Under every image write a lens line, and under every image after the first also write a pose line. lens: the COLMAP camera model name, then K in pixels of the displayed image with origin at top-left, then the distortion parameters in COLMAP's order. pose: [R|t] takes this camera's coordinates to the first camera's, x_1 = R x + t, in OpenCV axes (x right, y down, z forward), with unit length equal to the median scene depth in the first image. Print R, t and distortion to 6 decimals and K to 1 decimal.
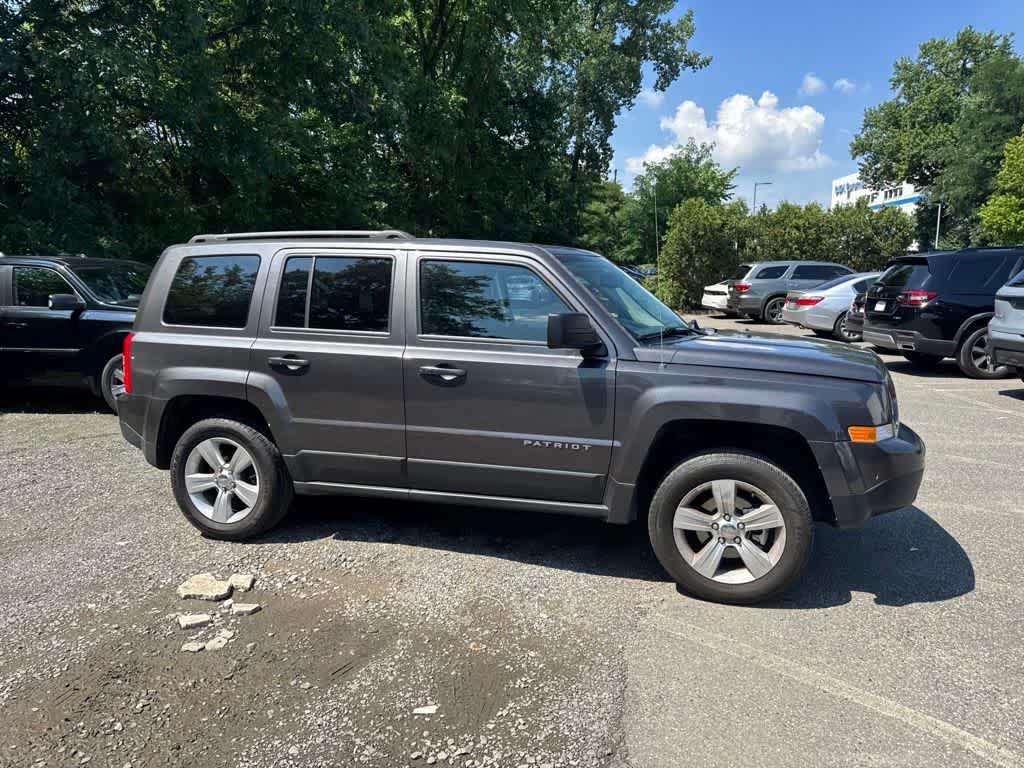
lens RADIAL K [[725.1, 0, 512.0], [0, 725.1, 384.0], [0, 0, 1]] dist [0.019098, -0.023001]
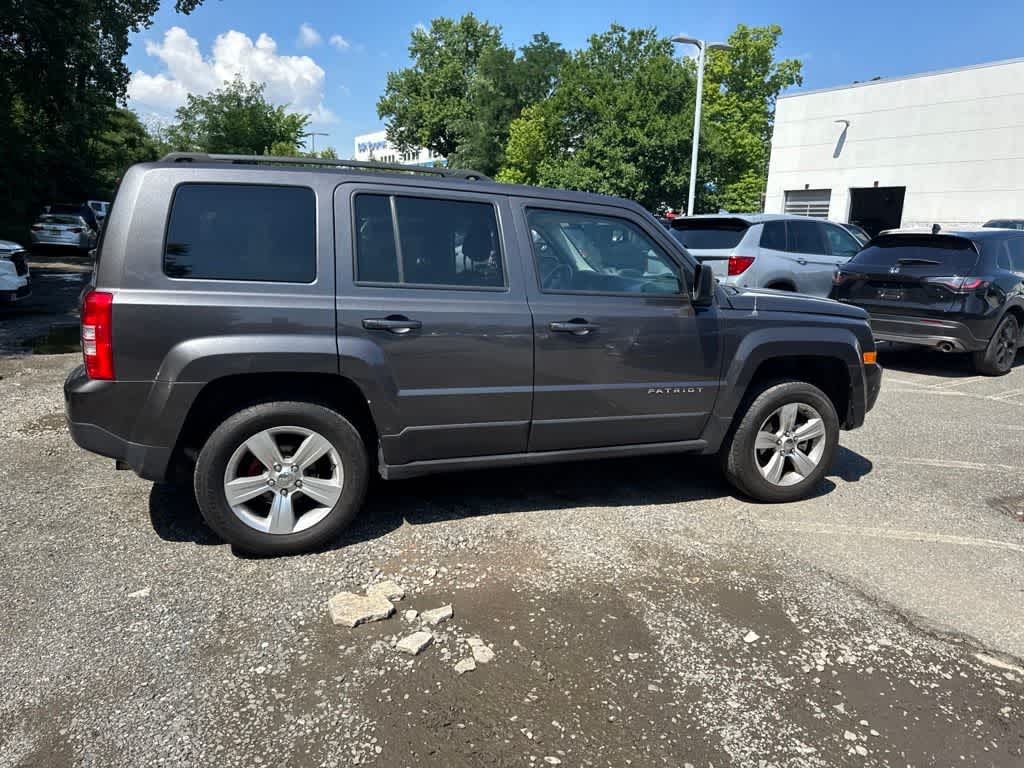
lens RADIAL K [[715.5, 0, 523.8], [0, 715.5, 394.4], [0, 0, 1]] dist [0.030777, -0.037035]
pose [[0.798641, -0.098403, 0.593708, -0.675582], [0.049170, 0.993912, 0.098591, -0.023633], [-0.599796, -0.049546, 0.798618, 0.248228]]
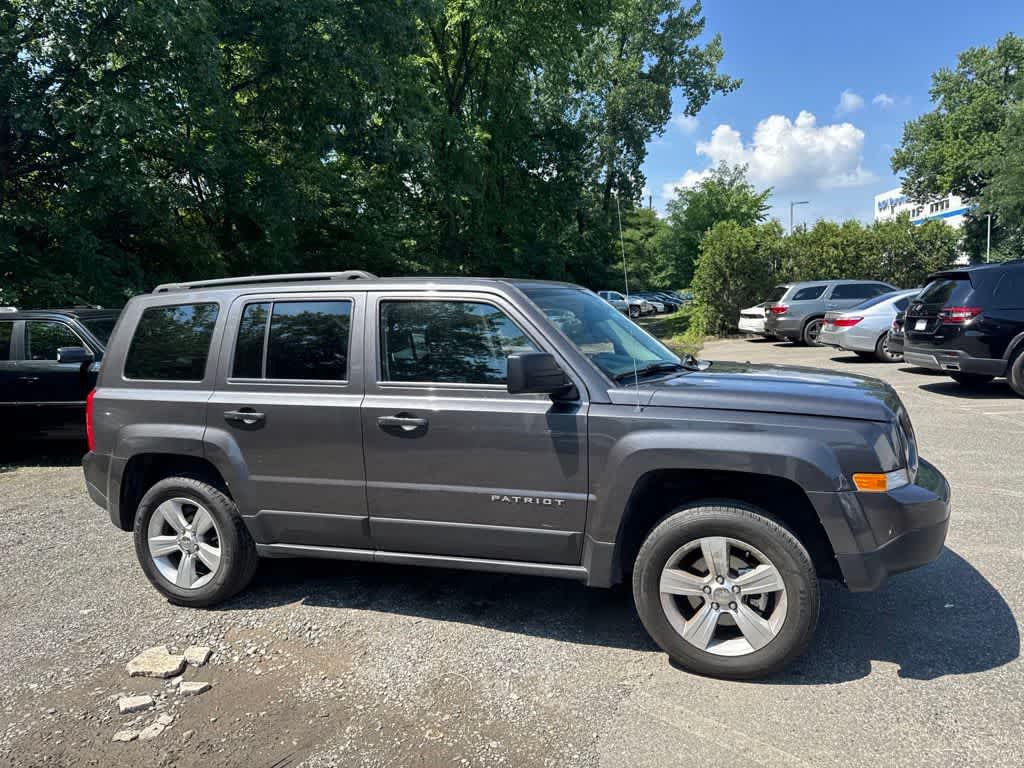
lens RADIAL K [[727.3, 0, 508.4], [0, 727.3, 389.1], [0, 0, 1]] dist [0.012891, -0.018483]
pose [[0.997448, -0.034357, -0.062588, 0.089034], [0.032056, 0.998786, -0.037397, -0.018254], [0.063797, 0.035295, 0.997339, 0.083948]]
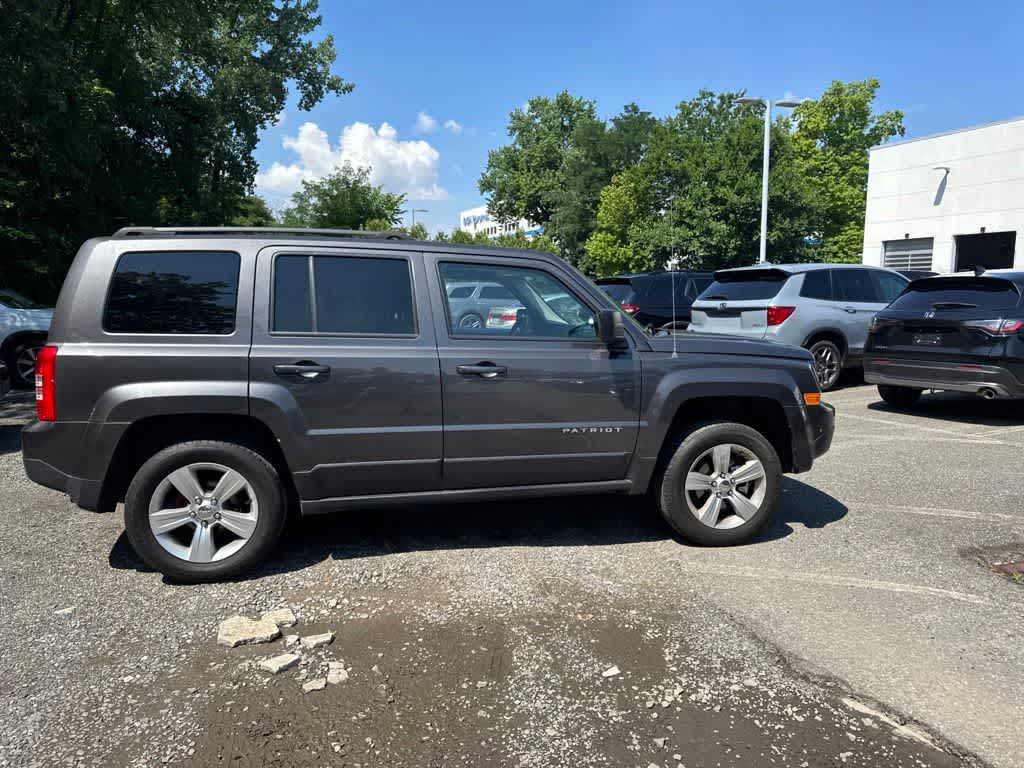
lens RADIAL K [[718.8, 0, 526.9], [0, 718.8, 379.2], [0, 0, 1]] dist [0.034492, -0.045270]
pose [[0.874923, -0.050228, 0.481650, -0.493188], [0.066161, 0.997678, -0.016142, 0.015561], [-0.479721, 0.045989, 0.876215, 0.067669]]
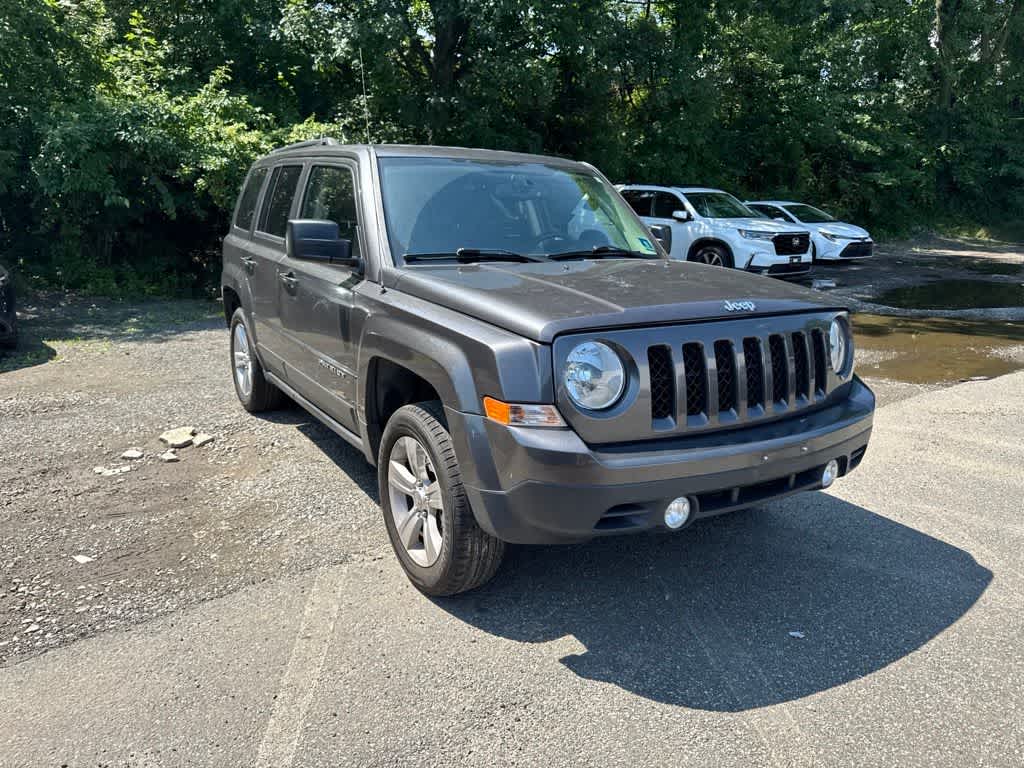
lens RADIAL K [[727.3, 0, 508.4], [0, 727.3, 389.1], [0, 0, 1]] dist [0.012891, -0.018483]
pose [[0.750851, 0.173617, -0.637244, 0.740304], [-0.107724, 0.984104, 0.141190, -0.038002], [0.651627, -0.037367, 0.757618, 0.390165]]
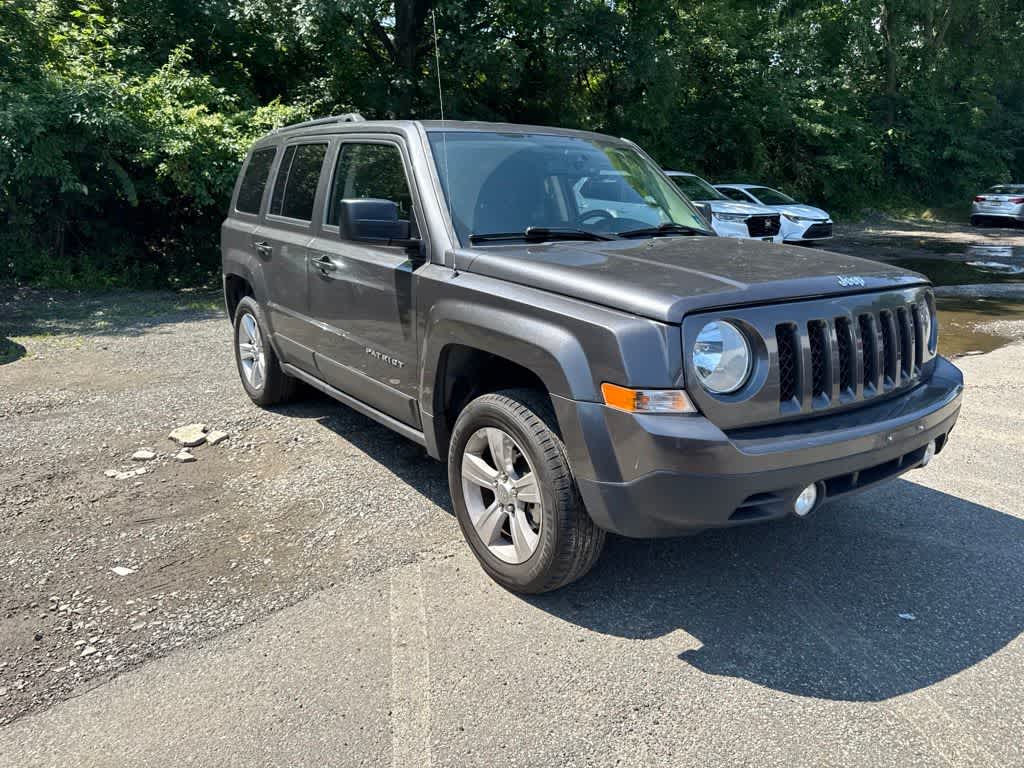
lens RADIAL K [[725.1, 0, 512.0], [0, 725.1, 384.0], [0, 0, 1]] dist [0.019098, -0.023001]
pose [[0.799461, 0.160253, -0.578949, 0.622850], [-0.092383, 0.985094, 0.145104, -0.020352], [0.593572, -0.062520, 0.802349, 0.340995]]
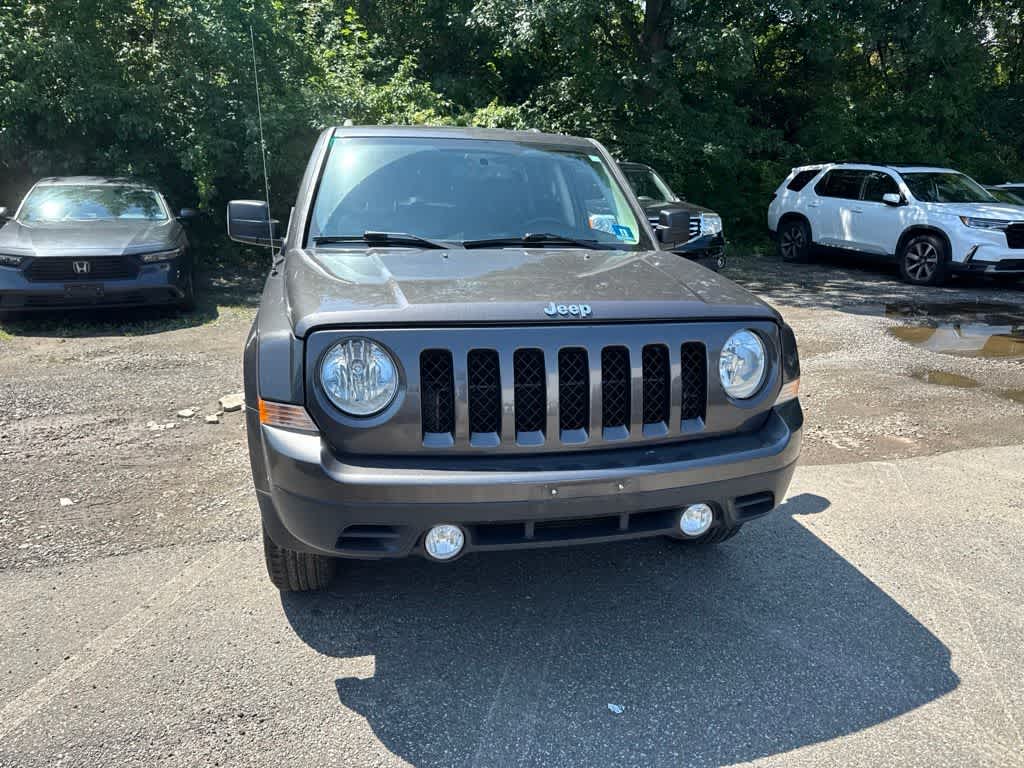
lens RADIAL K [[725.1, 0, 512.0], [0, 725.1, 384.0], [0, 0, 1]] dist [0.019098, -0.023001]
pose [[0.501871, 0.238062, -0.831536, 0.903097], [-0.135683, 0.971143, 0.196139, -0.084464], [0.854234, 0.014388, 0.519690, 0.683664]]
